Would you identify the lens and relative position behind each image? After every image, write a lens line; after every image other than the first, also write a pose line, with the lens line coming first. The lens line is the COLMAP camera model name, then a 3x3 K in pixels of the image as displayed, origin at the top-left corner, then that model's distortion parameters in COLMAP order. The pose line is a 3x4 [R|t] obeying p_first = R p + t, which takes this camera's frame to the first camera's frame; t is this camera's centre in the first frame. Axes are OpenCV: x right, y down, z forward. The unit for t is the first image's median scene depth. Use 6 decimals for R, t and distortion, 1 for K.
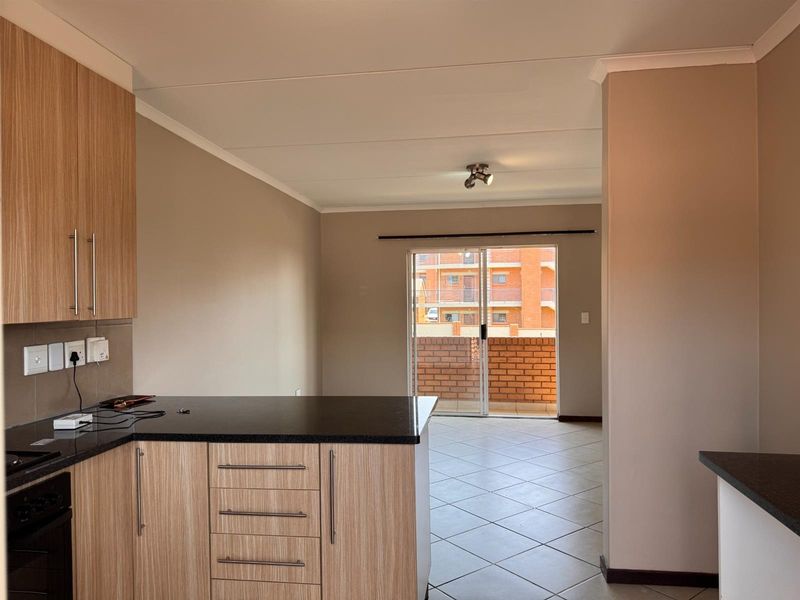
lens RADIAL K [[569.2, 0, 400.4], [0, 569.2, 299.1], [0, 0, 1]] dist [0.006620, -0.003348]
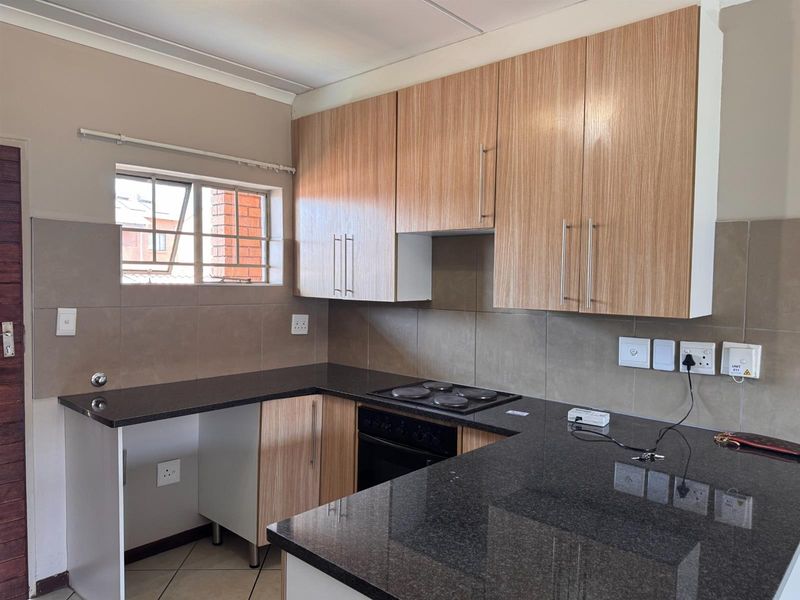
lens RADIAL K [[569.2, 0, 400.0], [0, 569.2, 303.6], [0, 0, 1]] dist [0.006620, -0.003348]
pose [[-0.562383, 0.055580, -0.825007, 0.399215], [-0.000874, 0.997698, 0.067810, -0.043201], [0.826876, 0.038856, -0.561040, 1.288721]]
